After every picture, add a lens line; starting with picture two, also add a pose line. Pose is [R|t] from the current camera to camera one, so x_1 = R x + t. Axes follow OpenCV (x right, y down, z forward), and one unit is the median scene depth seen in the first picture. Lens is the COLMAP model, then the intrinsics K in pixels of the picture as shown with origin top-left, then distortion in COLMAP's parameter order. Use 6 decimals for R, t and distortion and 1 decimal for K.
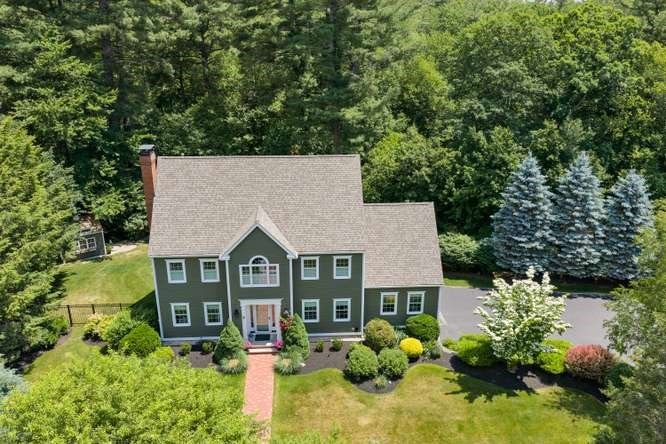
lens RADIAL K [[553.9, 0, 333.0], [0, 553.9, 222.0], [0, 0, 1]] dist [-0.014725, -0.006833]
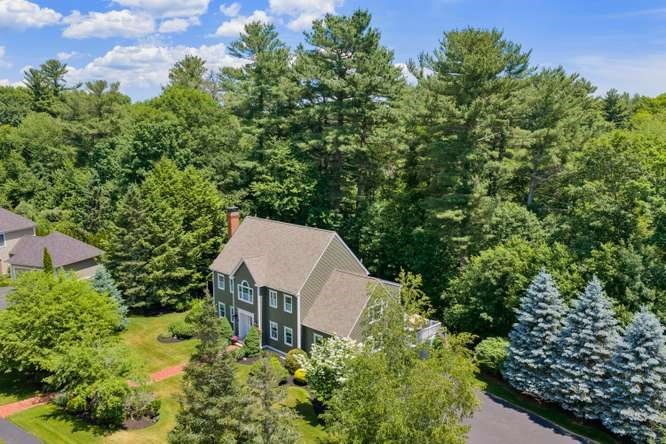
lens RADIAL K [[553.9, 0, 333.0], [0, 553.9, 222.0], [0, 0, 1]] dist [-0.014725, -0.006833]
pose [[0.683291, 0.121904, -0.719898, 1.099940], [-0.262723, 0.960974, -0.086637, -0.027400], [0.681242, 0.248332, 0.688651, 0.048396]]
